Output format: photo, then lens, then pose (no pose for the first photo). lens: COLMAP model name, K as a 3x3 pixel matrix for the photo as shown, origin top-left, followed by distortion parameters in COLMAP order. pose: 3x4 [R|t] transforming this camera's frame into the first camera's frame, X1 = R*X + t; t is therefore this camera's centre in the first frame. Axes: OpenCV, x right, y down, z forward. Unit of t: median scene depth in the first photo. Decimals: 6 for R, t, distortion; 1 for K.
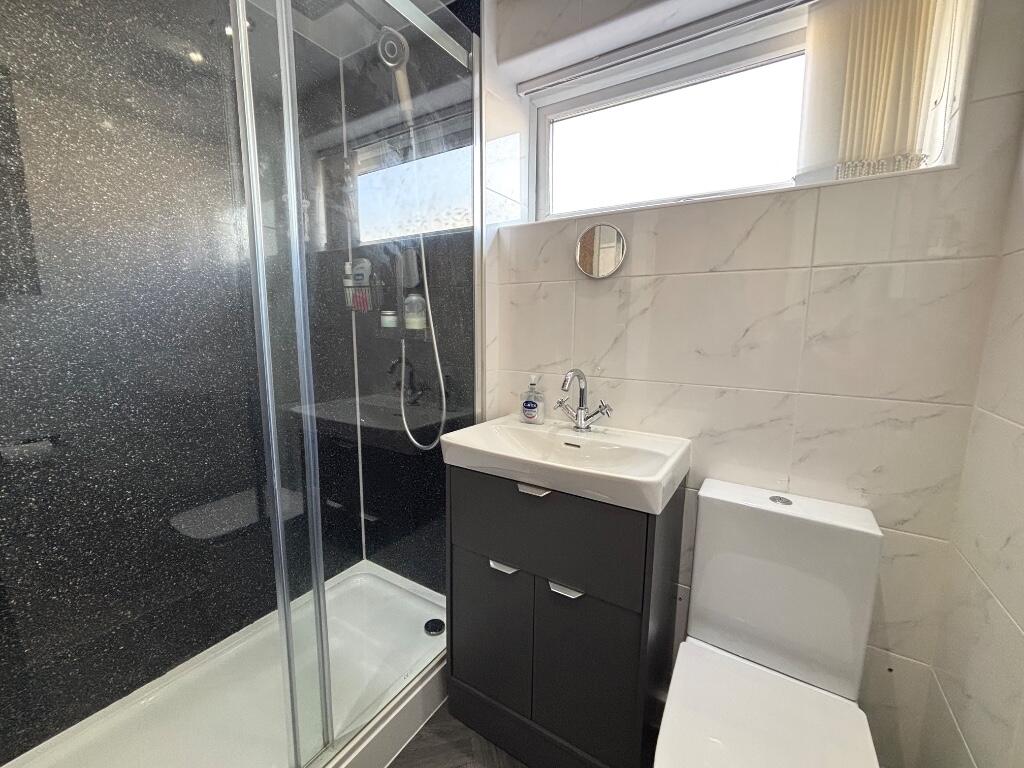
lens RADIAL K [[416.7, 0, 510.5], [0, 416.7, 381.3], [0, 0, 1]] dist [0.000096, 0.000396]
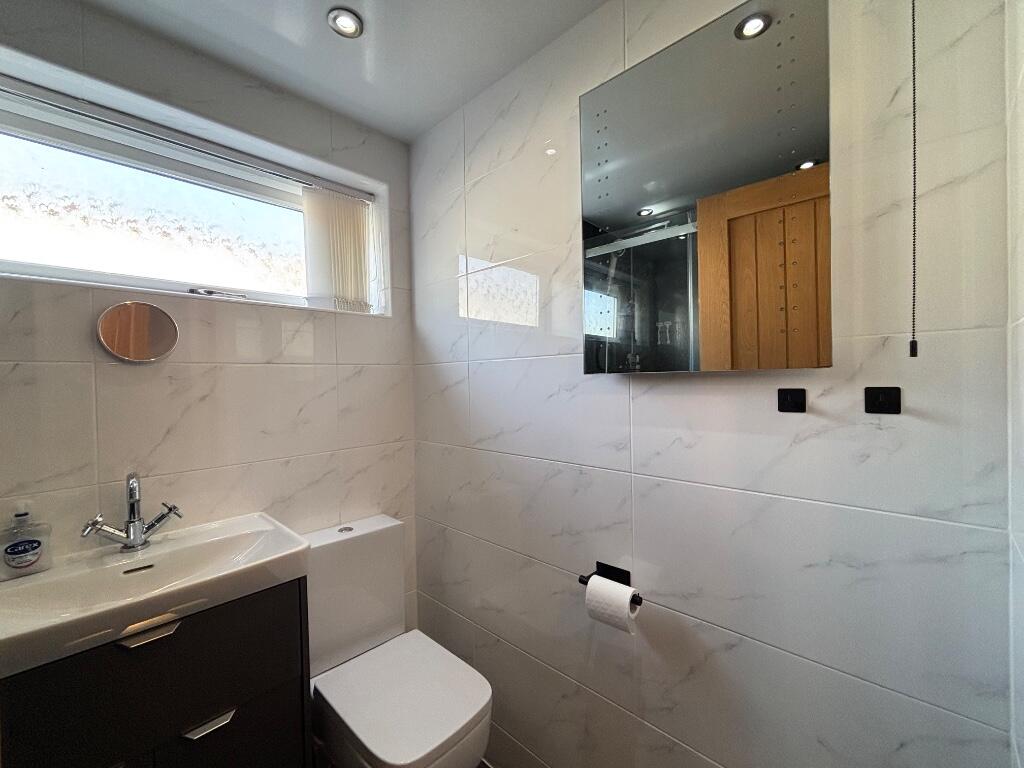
lens RADIAL K [[416.7, 0, 510.5], [0, 416.7, 381.3], [0, 0, 1]] dist [0.000096, 0.000396]
pose [[0.200553, -0.022825, 0.979417, -0.563203], [0.148134, 0.988941, -0.007286, -0.106530], [-0.968419, 0.146546, 0.201716, 0.111610]]
